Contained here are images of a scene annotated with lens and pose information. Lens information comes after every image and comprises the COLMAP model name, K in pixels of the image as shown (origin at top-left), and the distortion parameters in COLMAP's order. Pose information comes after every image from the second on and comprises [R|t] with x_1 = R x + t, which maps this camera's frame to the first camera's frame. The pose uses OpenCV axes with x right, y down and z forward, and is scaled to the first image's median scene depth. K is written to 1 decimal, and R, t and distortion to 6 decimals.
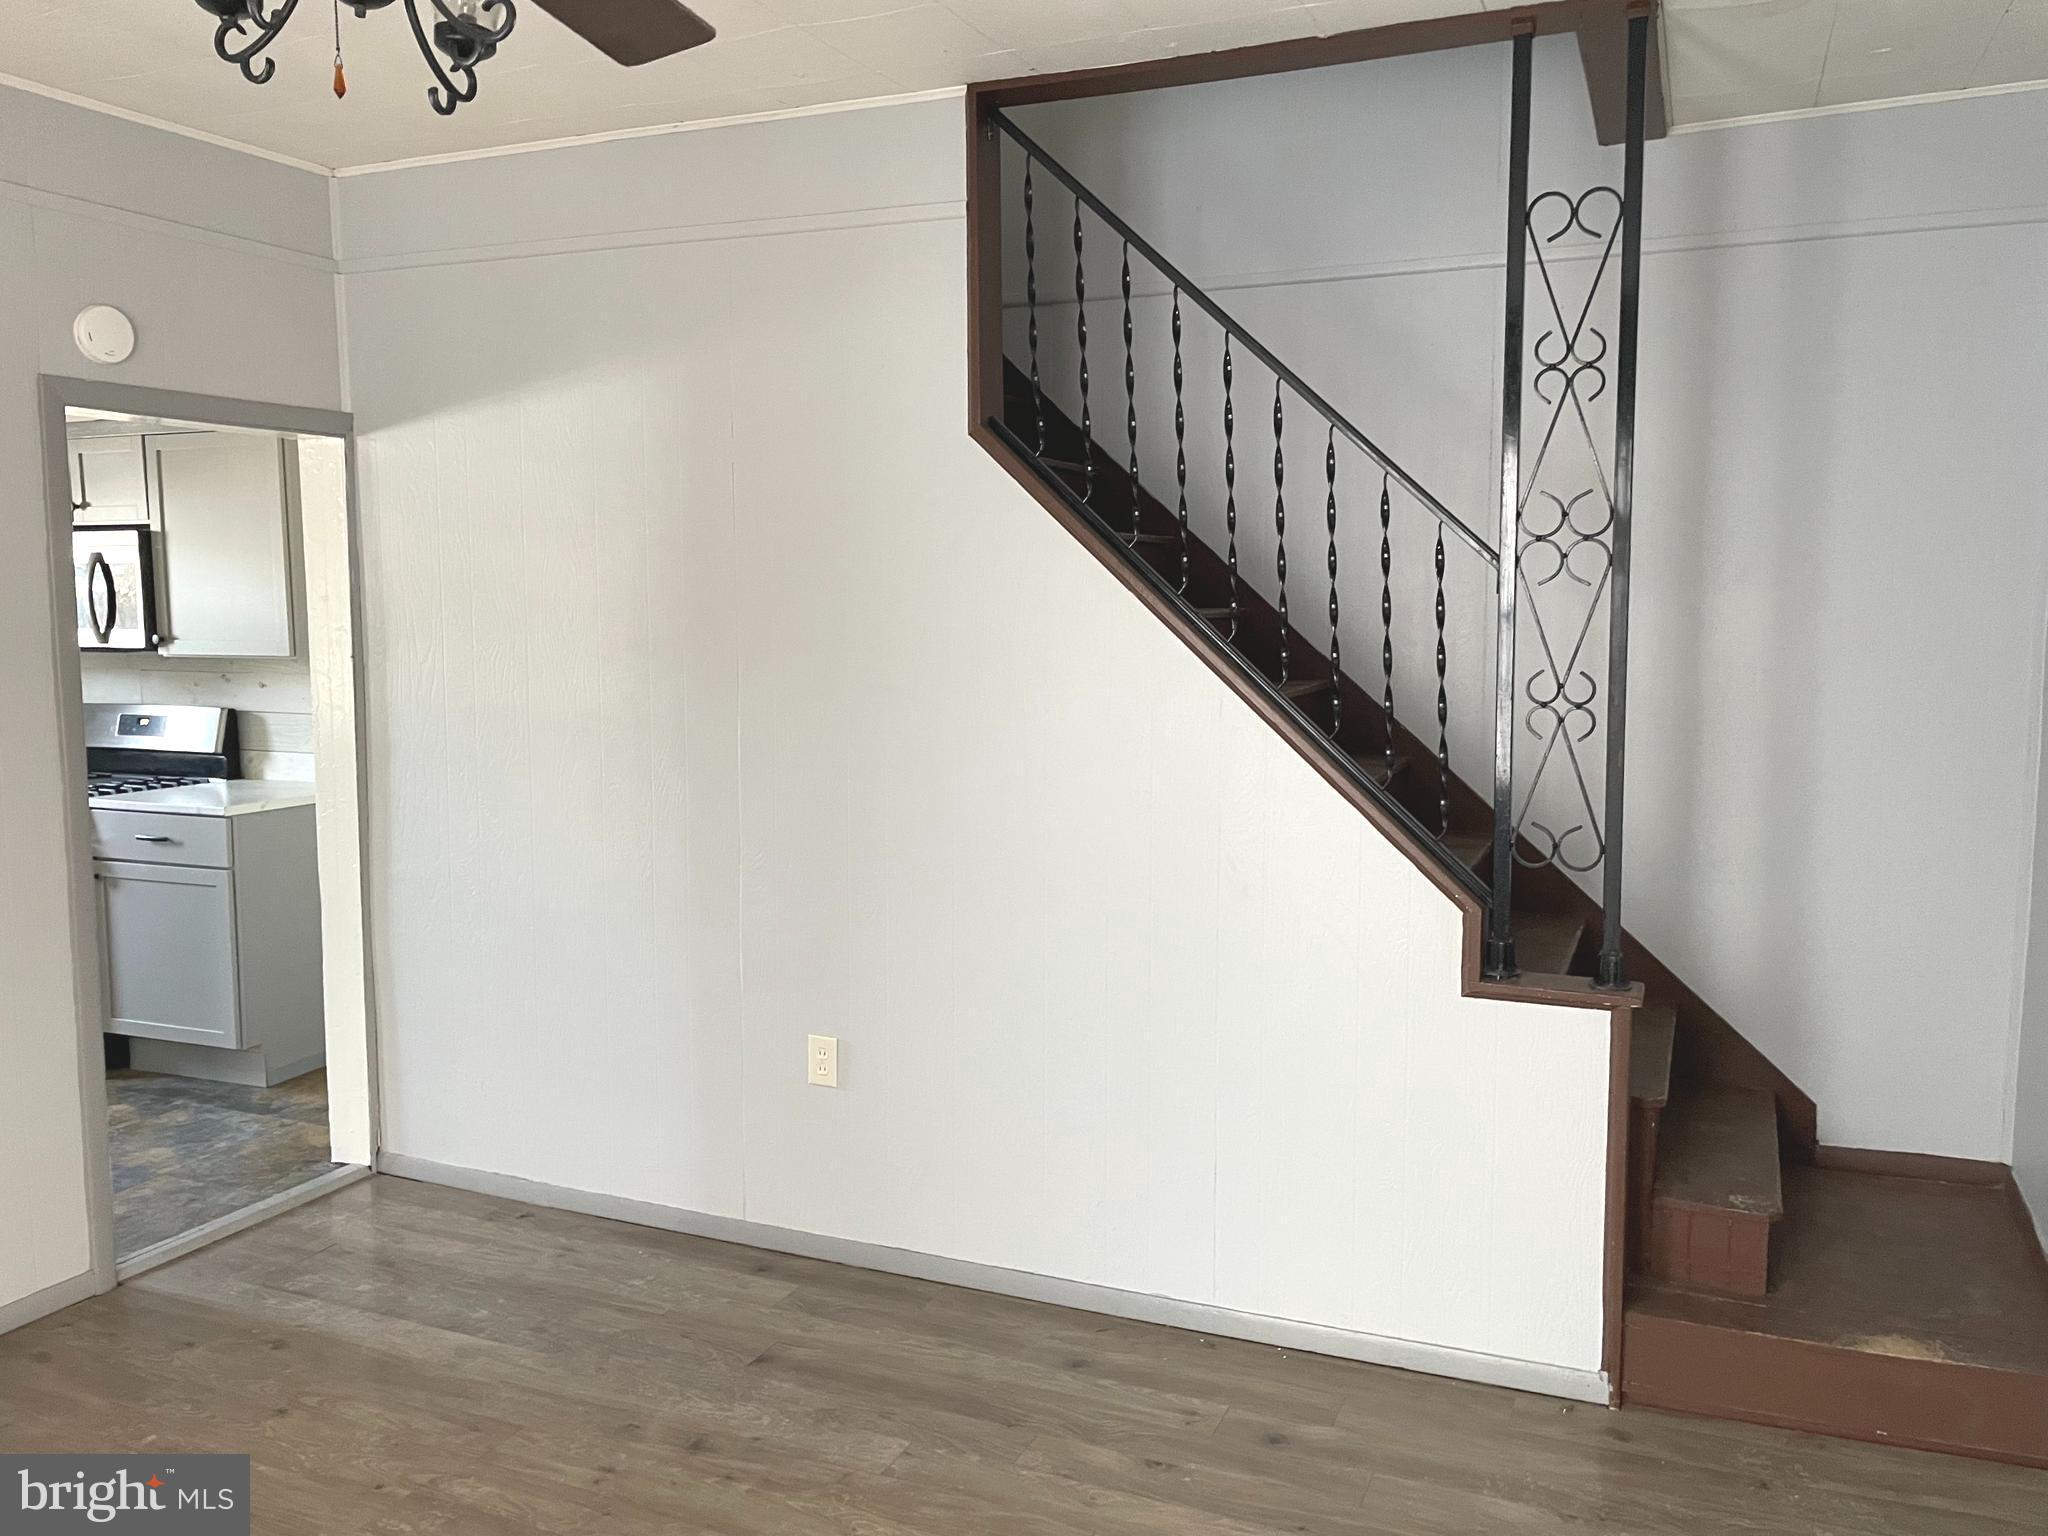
lens RADIAL K [[1537.7, 0, 1022.1], [0, 1537.7, 768.7], [0, 0, 1]] dist [0.073606, -0.099179]
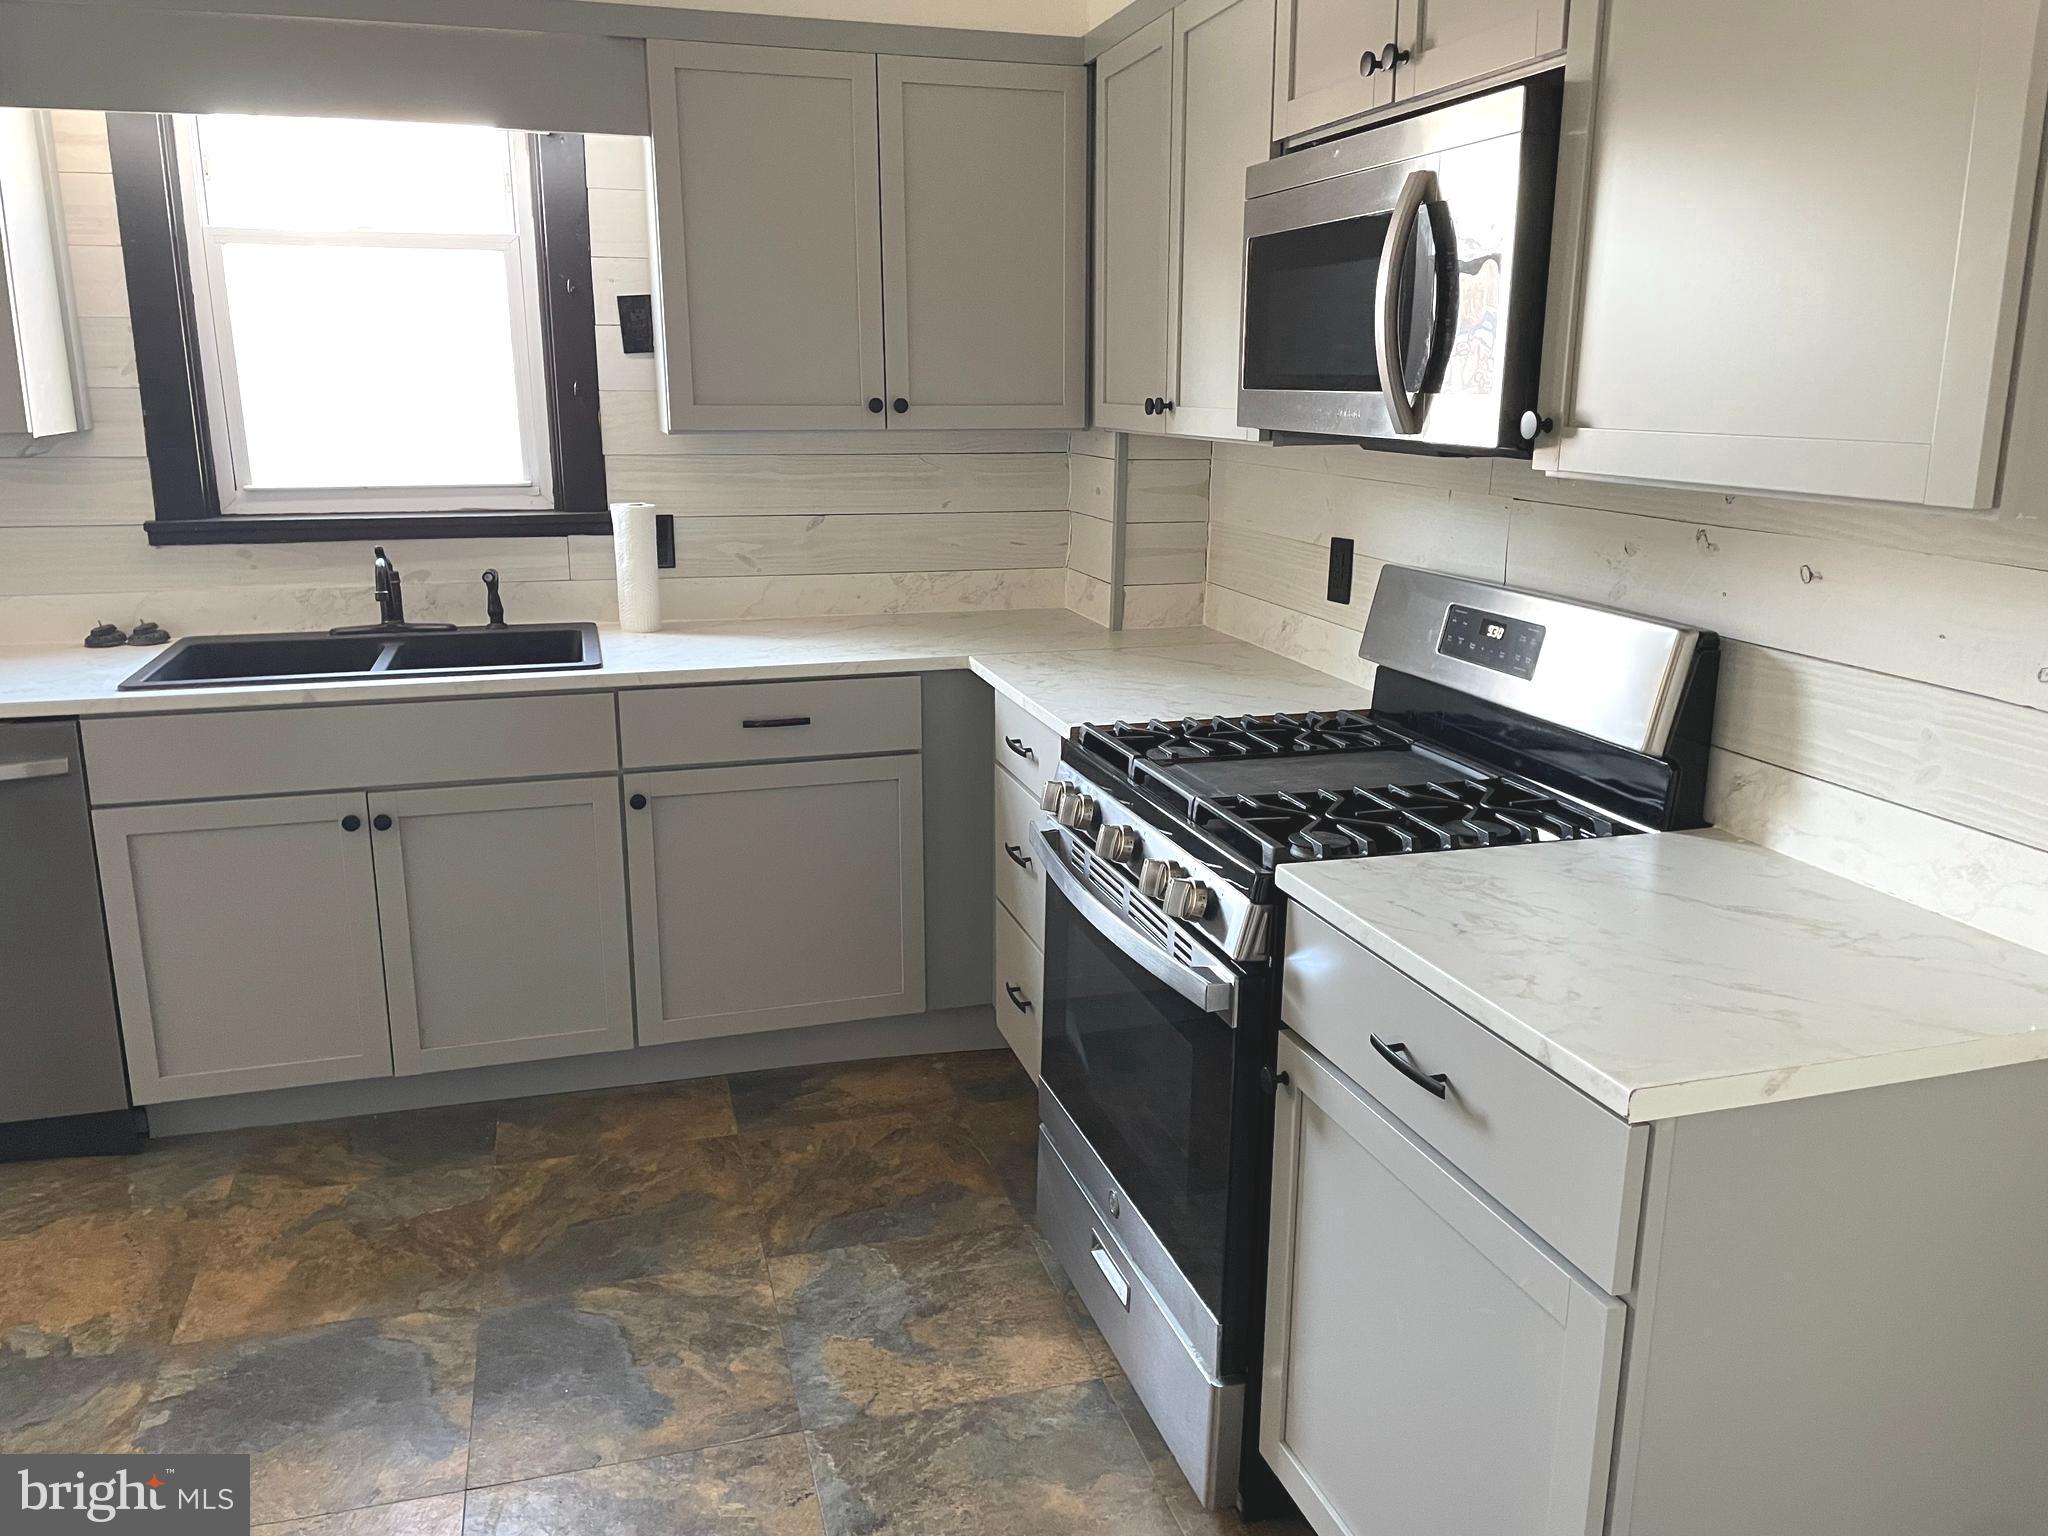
lens RADIAL K [[1537.7, 0, 1080.9], [0, 1537.7, 745.0], [0, 0, 1]] dist [0.073606, -0.099179]
pose [[0.659919, 0.179730, -0.729523, -0.358232], [-0.094212, 0.983098, 0.156979, -0.057617], [0.745406, -0.034864, 0.665698, 0.693367]]
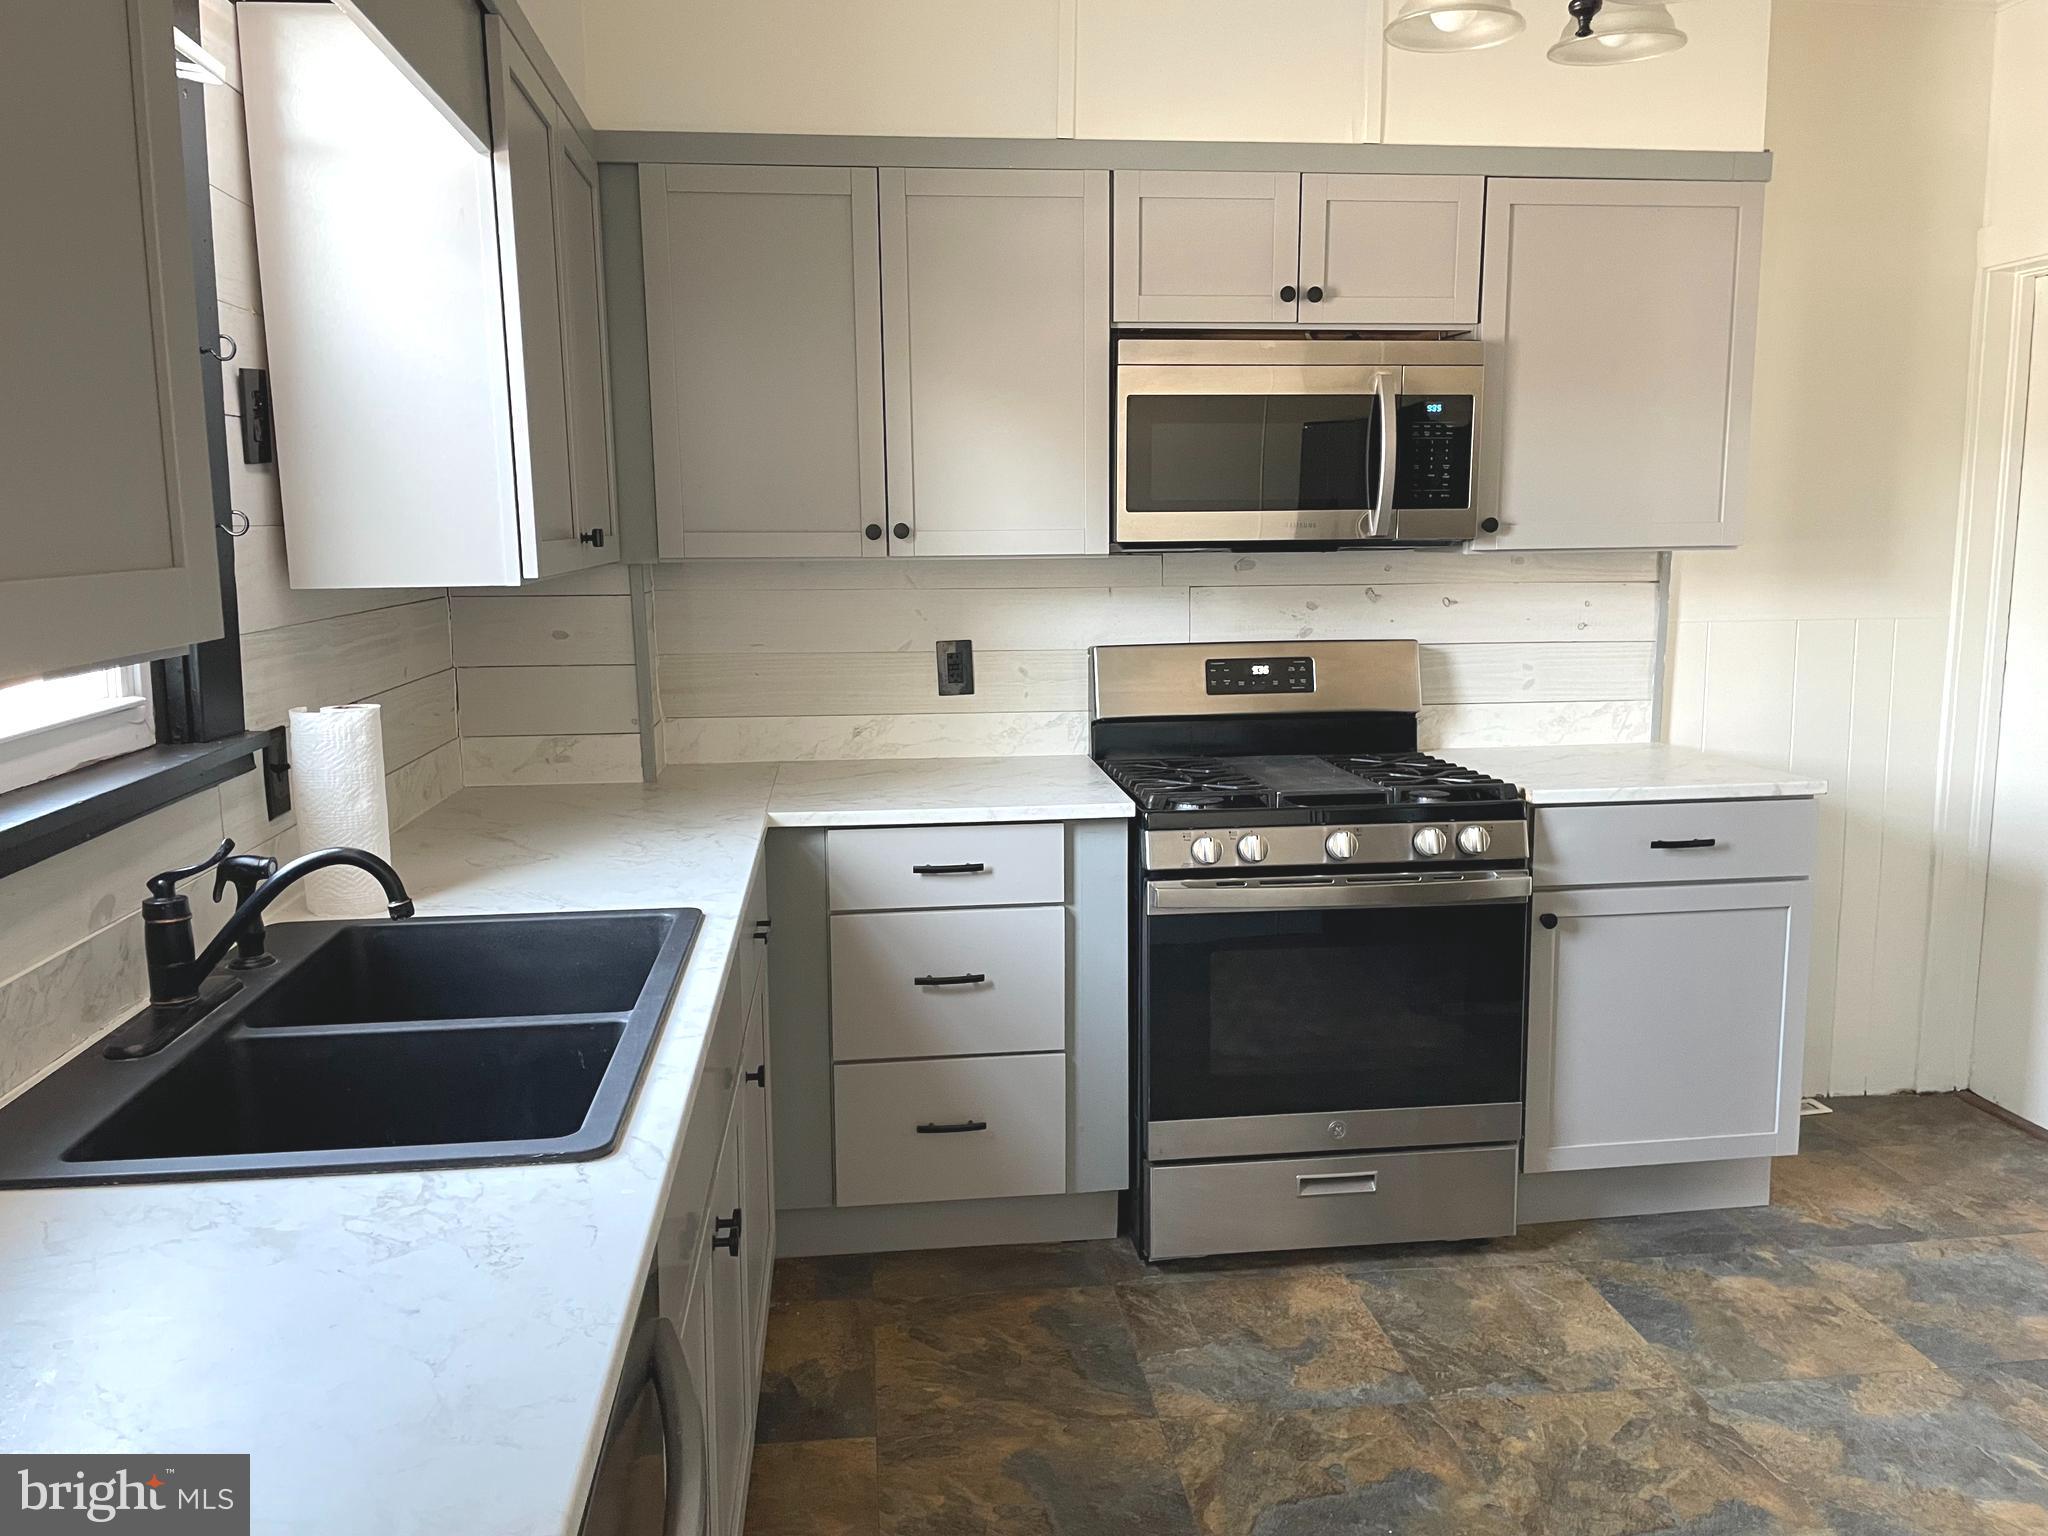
lens RADIAL K [[1537.7, 0, 1010.8], [0, 1537.7, 771.7], [0, 0, 1]] dist [0.073606, -0.099179]
pose [[0.863270, -0.083590, 0.497772, -1.013391], [0.063902, 0.996356, 0.056493, -0.032521], [-0.500680, -0.016960, 0.865466, 0.562289]]
